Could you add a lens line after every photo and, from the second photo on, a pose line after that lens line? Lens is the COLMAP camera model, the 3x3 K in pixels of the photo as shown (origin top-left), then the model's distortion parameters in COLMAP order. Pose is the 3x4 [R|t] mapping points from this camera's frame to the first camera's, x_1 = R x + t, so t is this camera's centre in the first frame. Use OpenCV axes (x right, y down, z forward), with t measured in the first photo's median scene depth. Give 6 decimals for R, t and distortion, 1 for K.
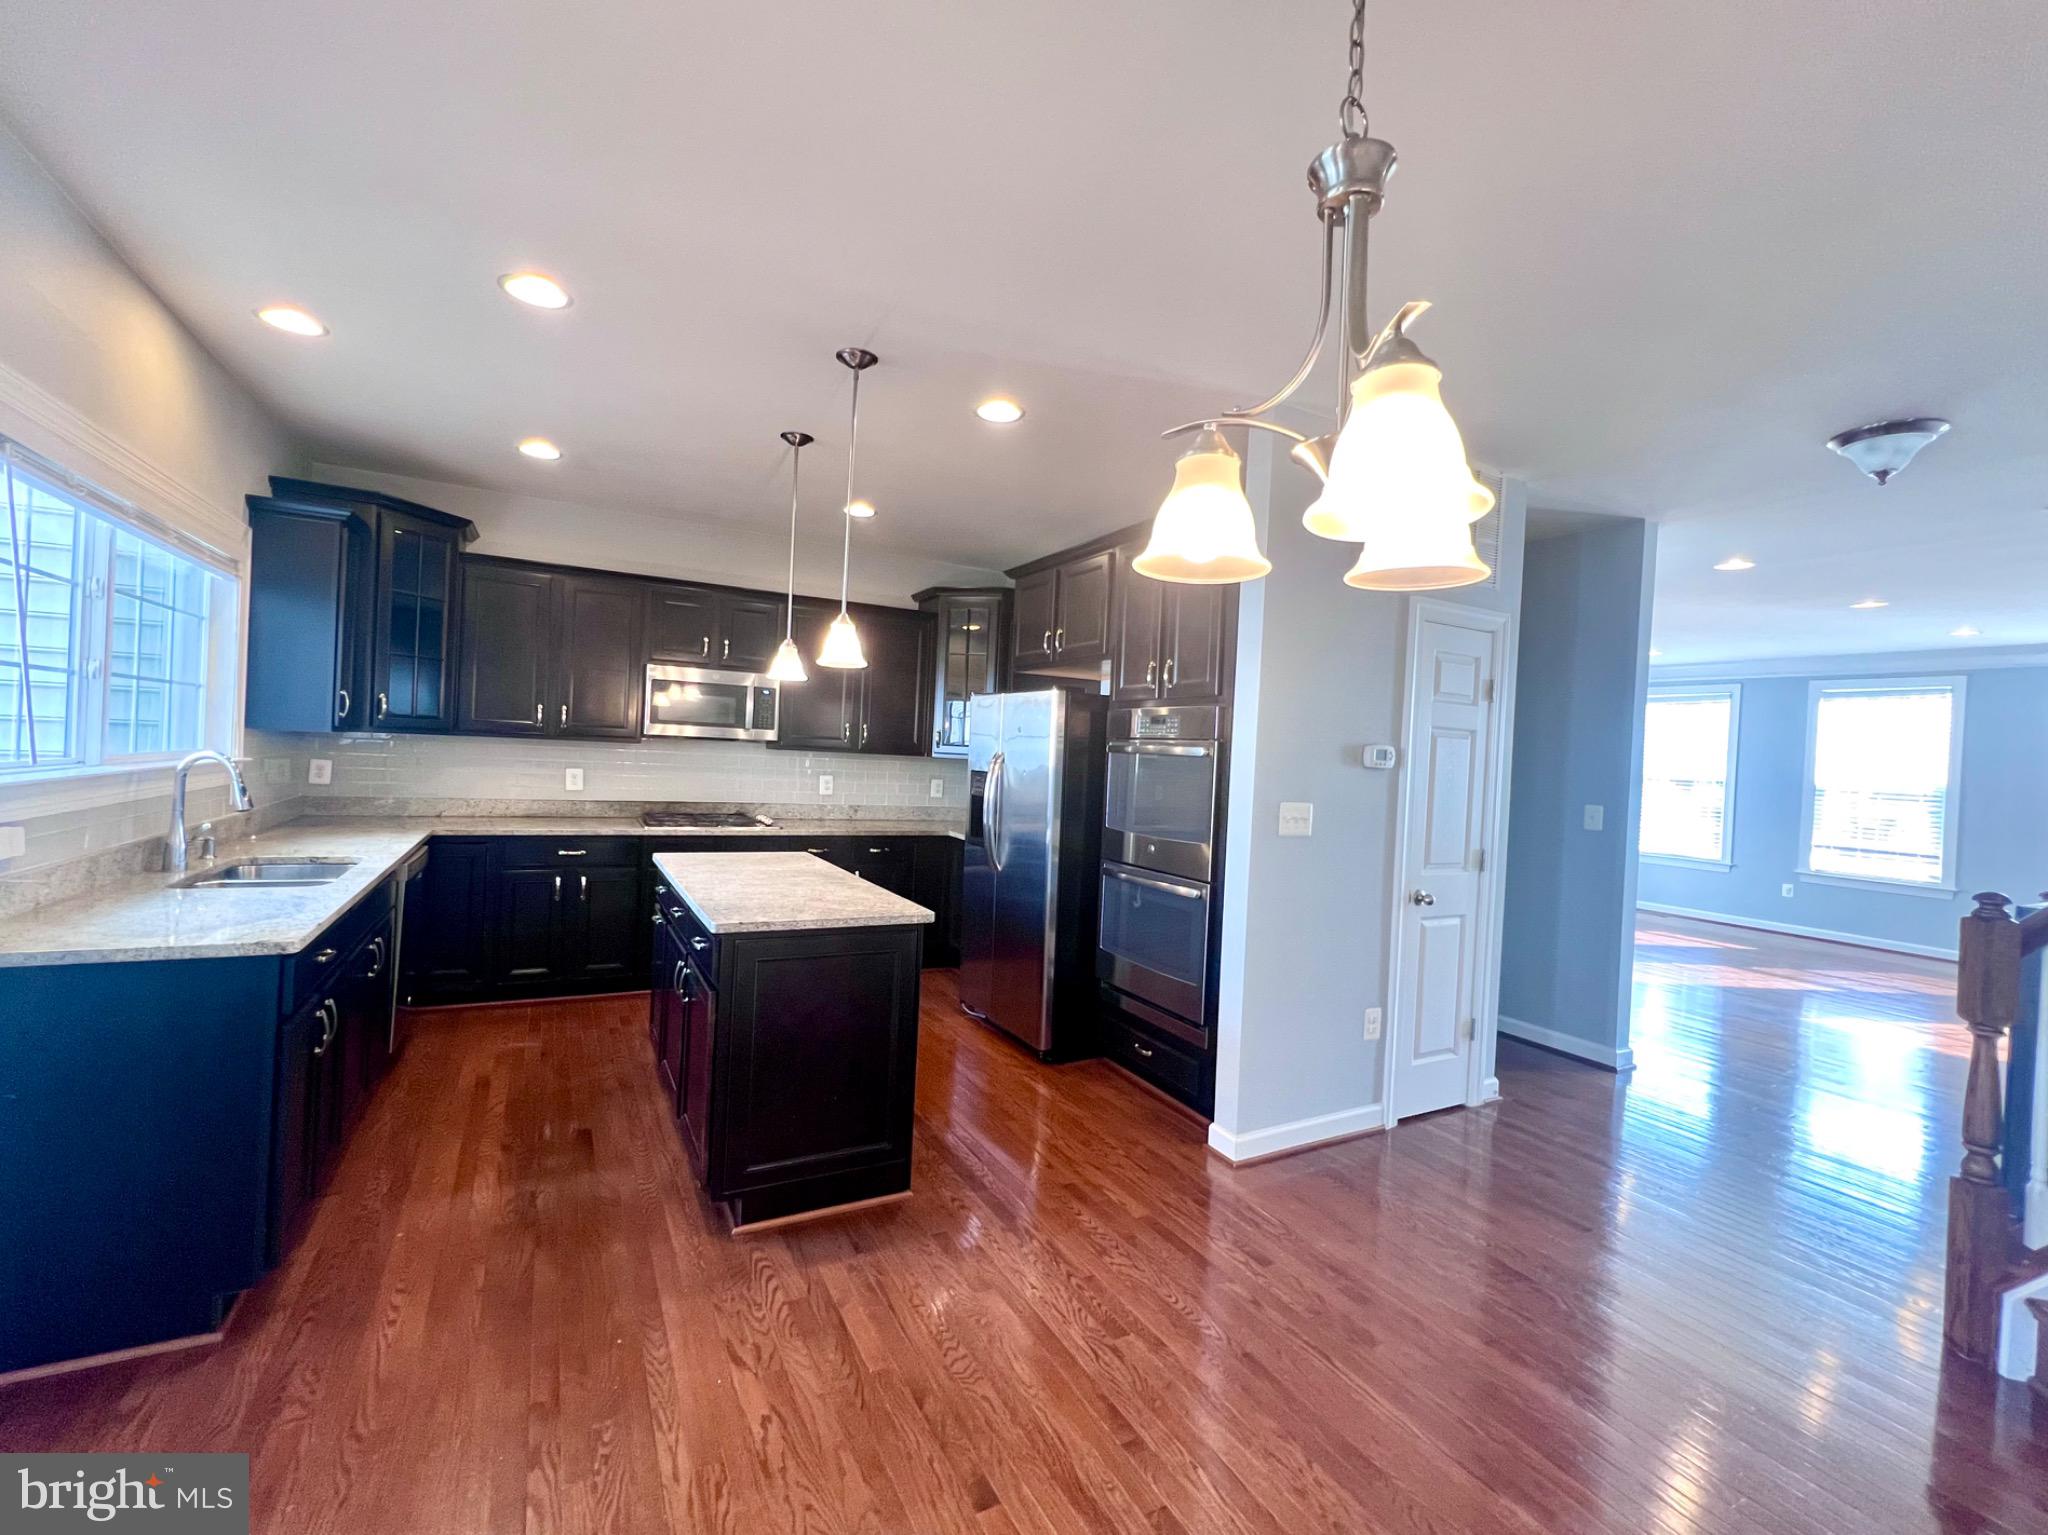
lens RADIAL K [[851.4, 0, 1026.1], [0, 851.4, 761.6], [0, 0, 1]] dist [-0.000494, 0.000090]
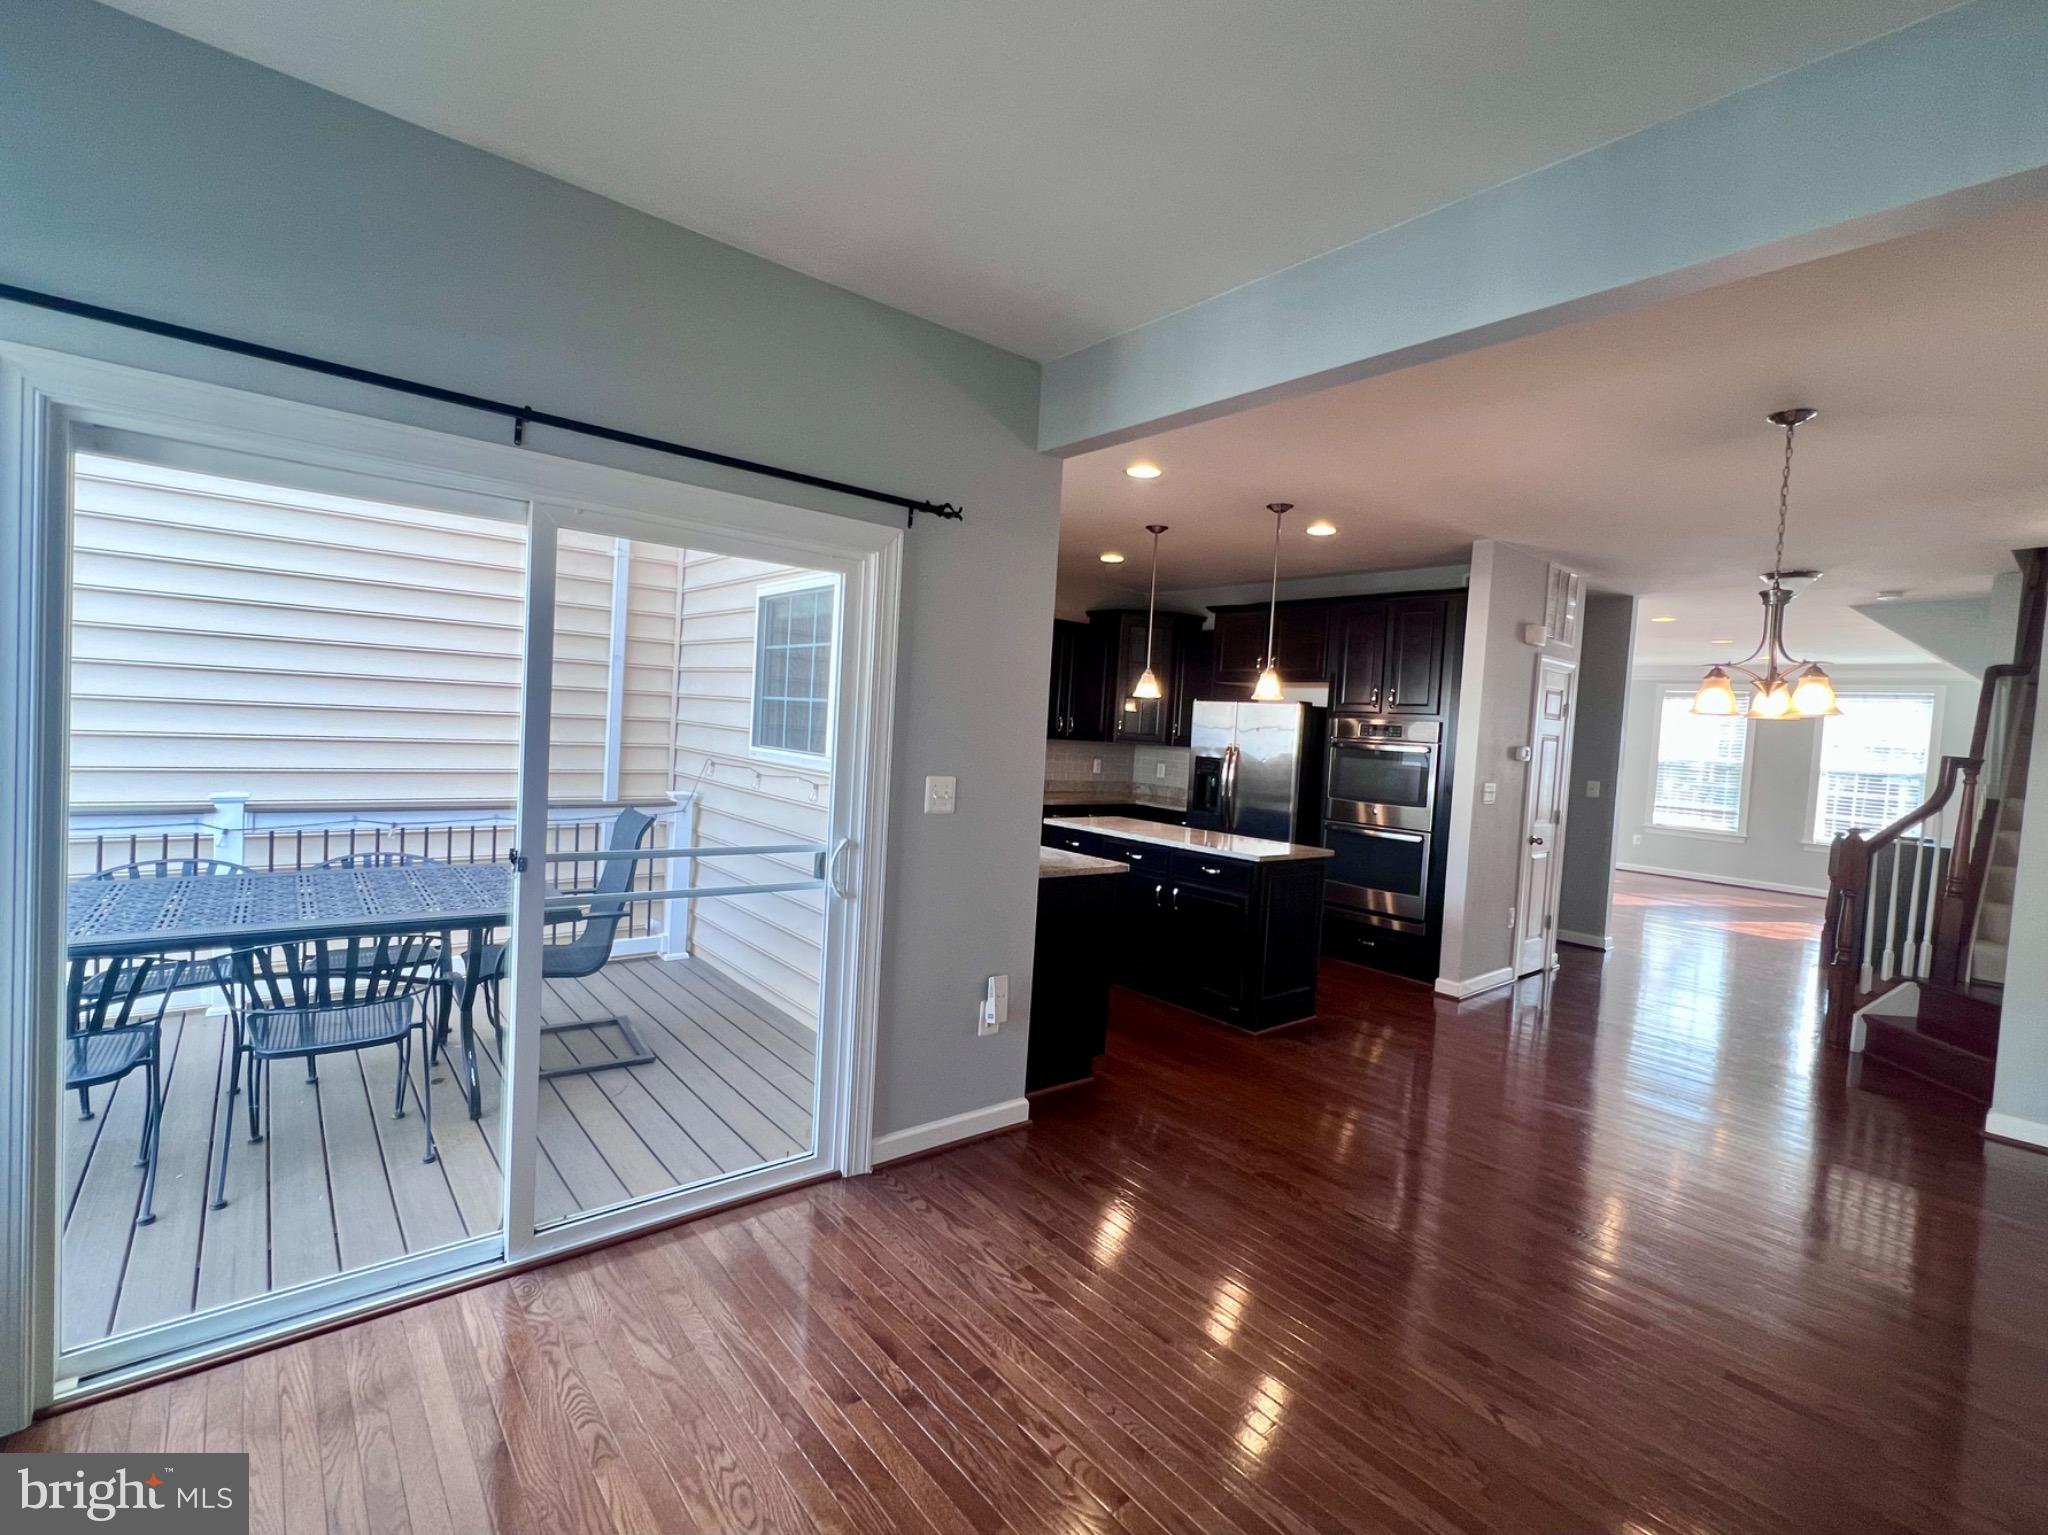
lens RADIAL K [[917.0, 0, 1001.9], [0, 917.0, 758.3], [0, 0, 1]] dist [-0.001761, -0.000632]
pose [[0.980127, 0.002257, 0.198360, -0.812470], [-0.010201, 0.999186, 0.039031, -0.050019], [-0.198110, -0.040279, 0.979352, -0.464335]]
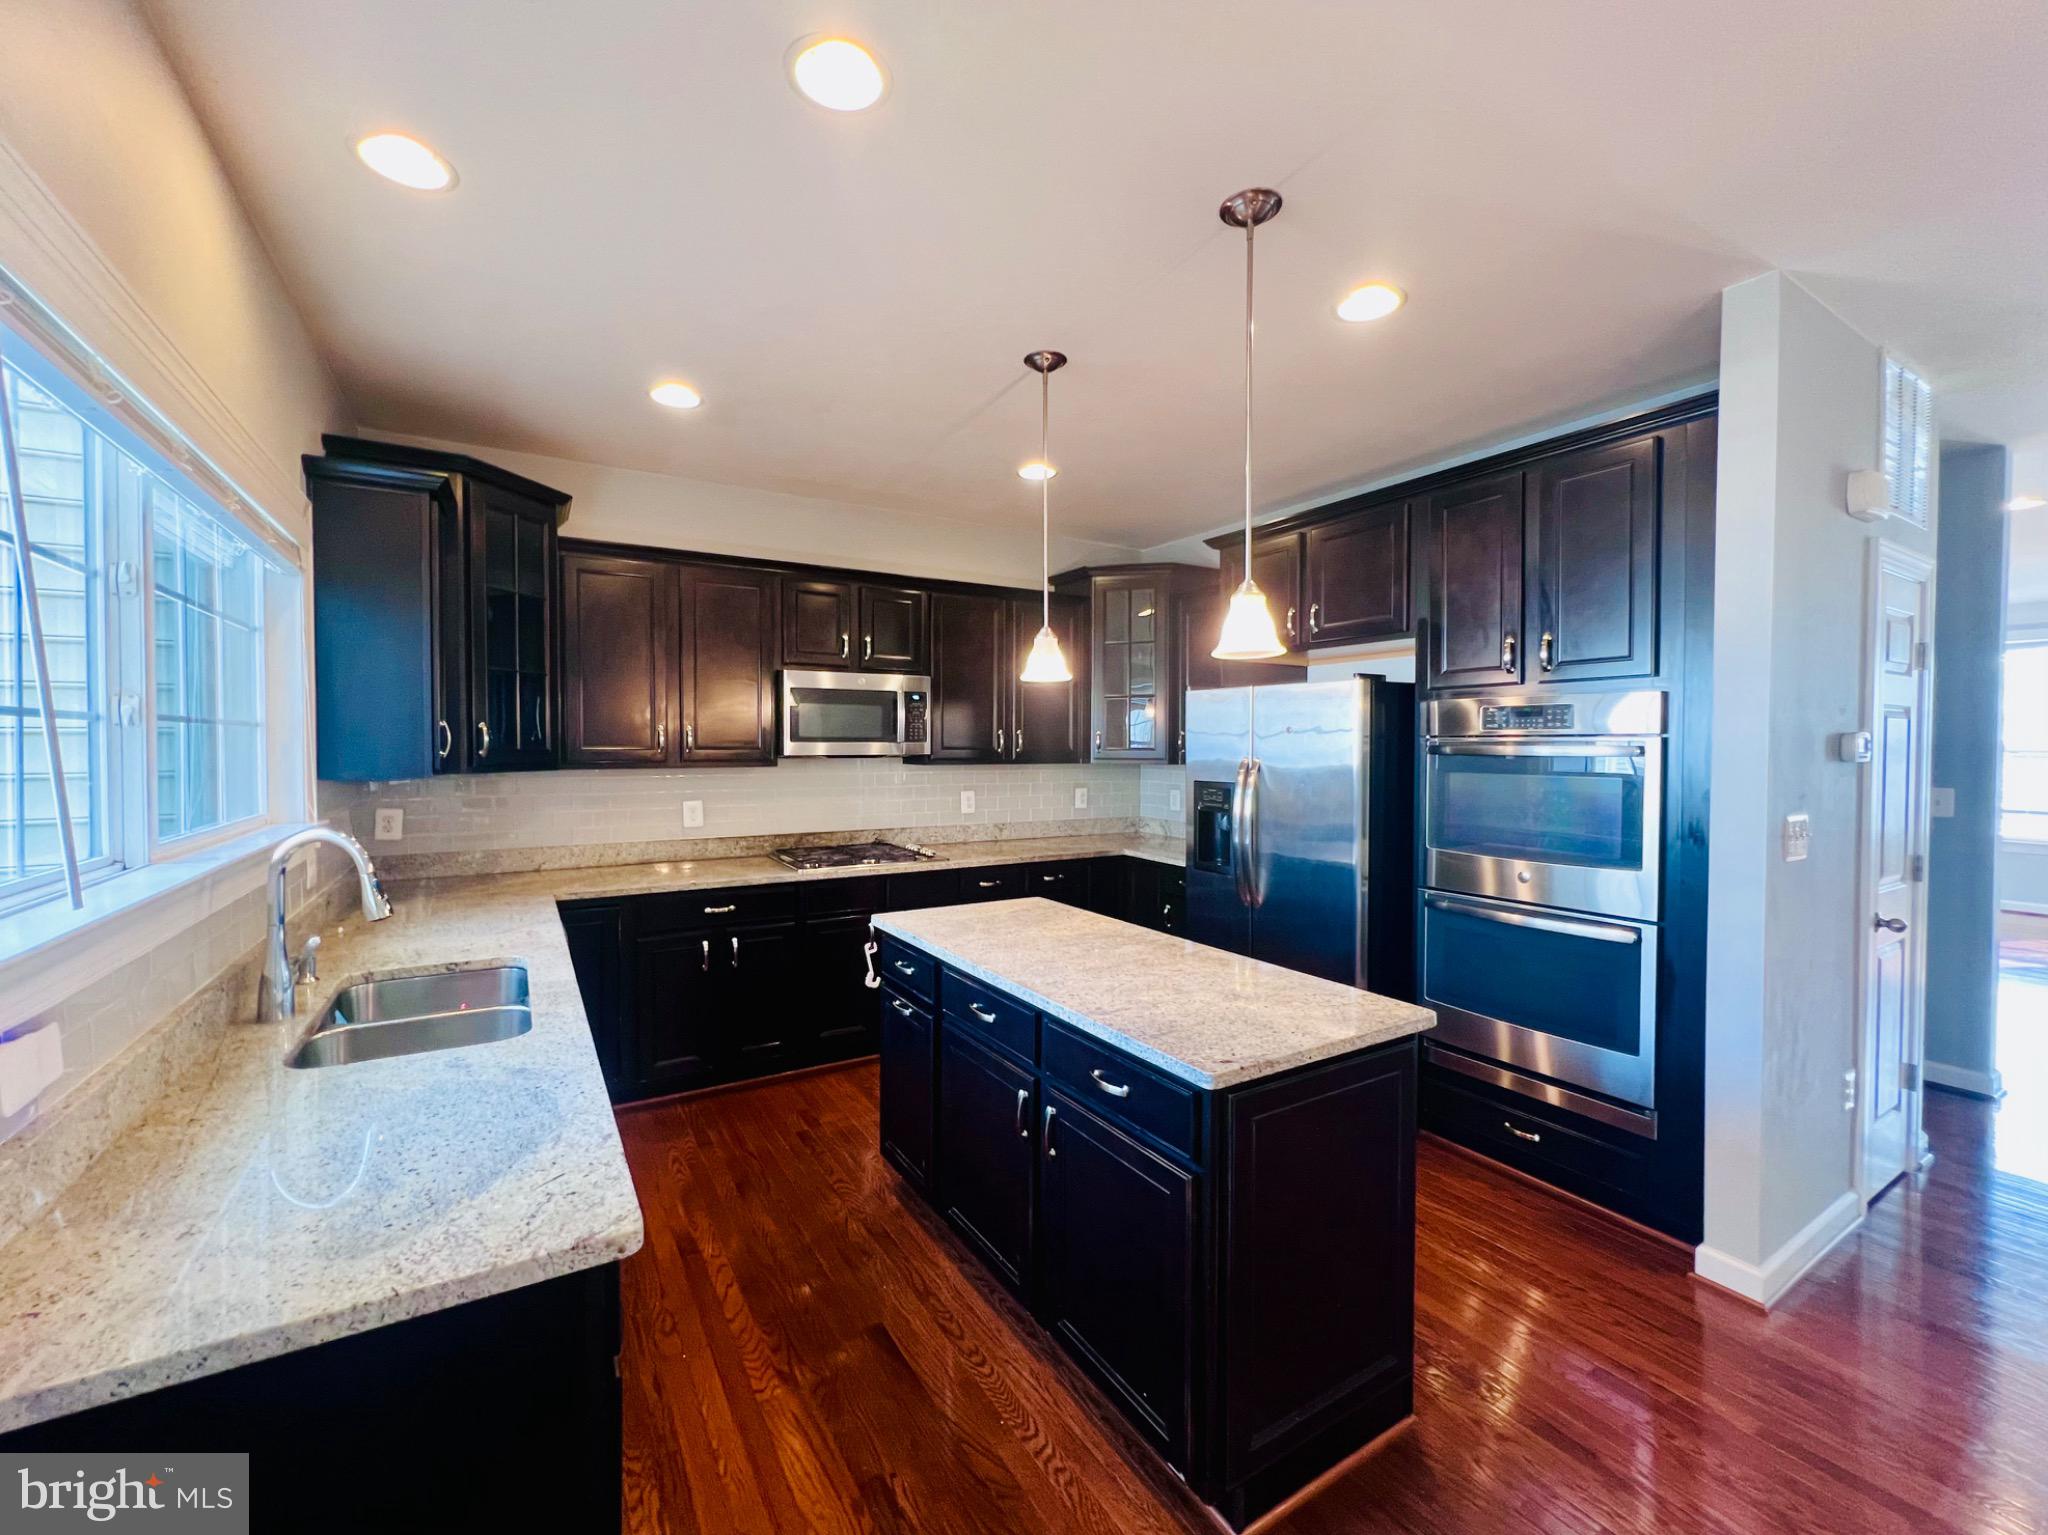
lens RADIAL K [[813.2, 0, 1009.1], [0, 813.2, 760.9], [0, 0, 1]] dist [-0.000821, -0.000366]
pose [[0.997807, -0.047509, 0.046097, -0.343878], [0.046899, 0.998798, 0.014223, -0.035559], [-0.046717, -0.012029, 0.998836, 0.268509]]
